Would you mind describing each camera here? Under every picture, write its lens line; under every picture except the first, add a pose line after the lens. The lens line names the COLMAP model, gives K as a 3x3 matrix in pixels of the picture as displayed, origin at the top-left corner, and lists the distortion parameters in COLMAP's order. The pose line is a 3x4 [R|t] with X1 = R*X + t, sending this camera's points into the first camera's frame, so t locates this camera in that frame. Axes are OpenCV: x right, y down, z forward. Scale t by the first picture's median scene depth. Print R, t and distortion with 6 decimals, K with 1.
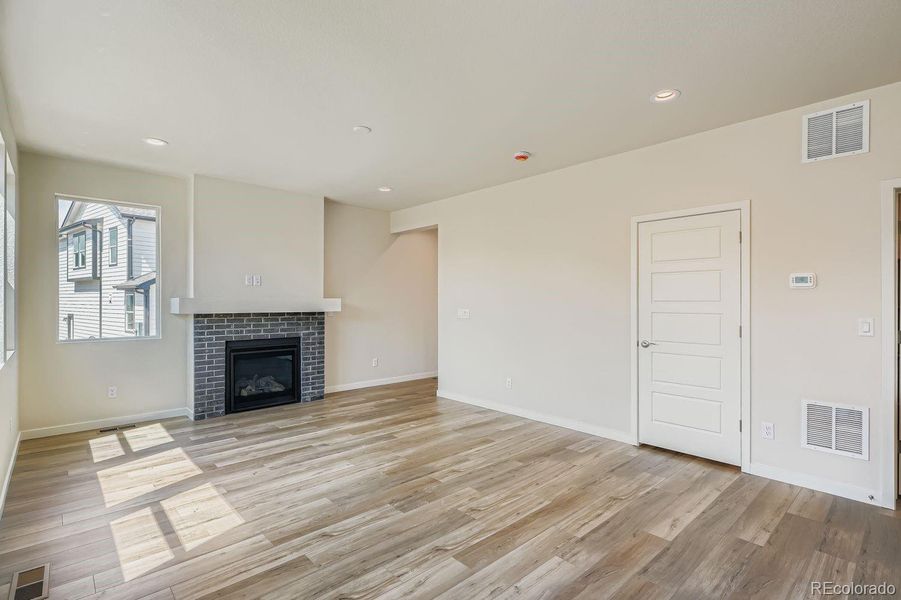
lens RADIAL K [[434.3, 0, 450.5], [0, 434.3, 300.0], [0, 0, 1]] dist [-0.000520, 0.000121]
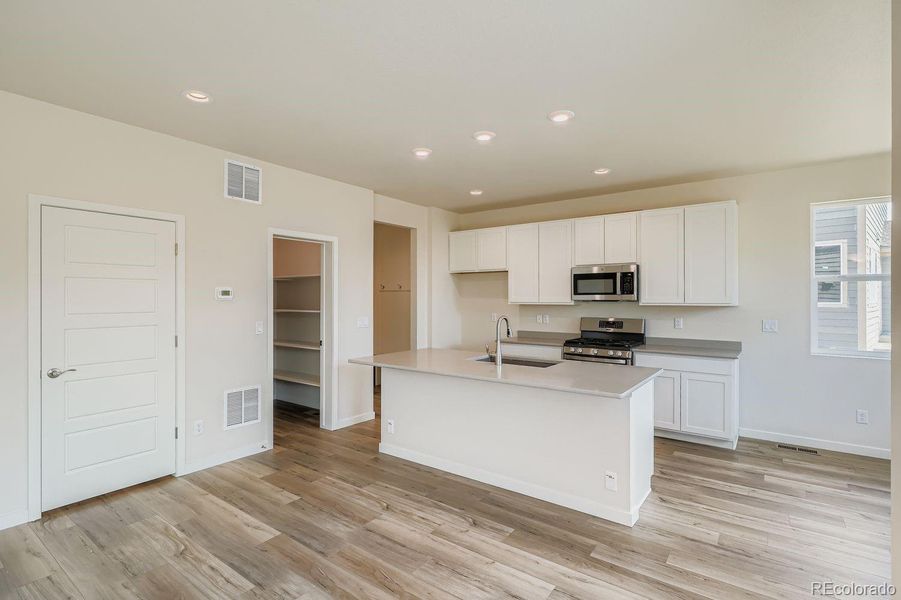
lens RADIAL K [[438.2, 0, 452.5], [0, 438.2, 297.3], [0, 0, 1]] dist [0.000525, 0.000255]
pose [[-0.194575, 0.000524, 0.980887, -0.332304], [-0.002446, 0.999996, -0.001020, -0.022261], [-0.980885, -0.002598, -0.194573, 0.391098]]
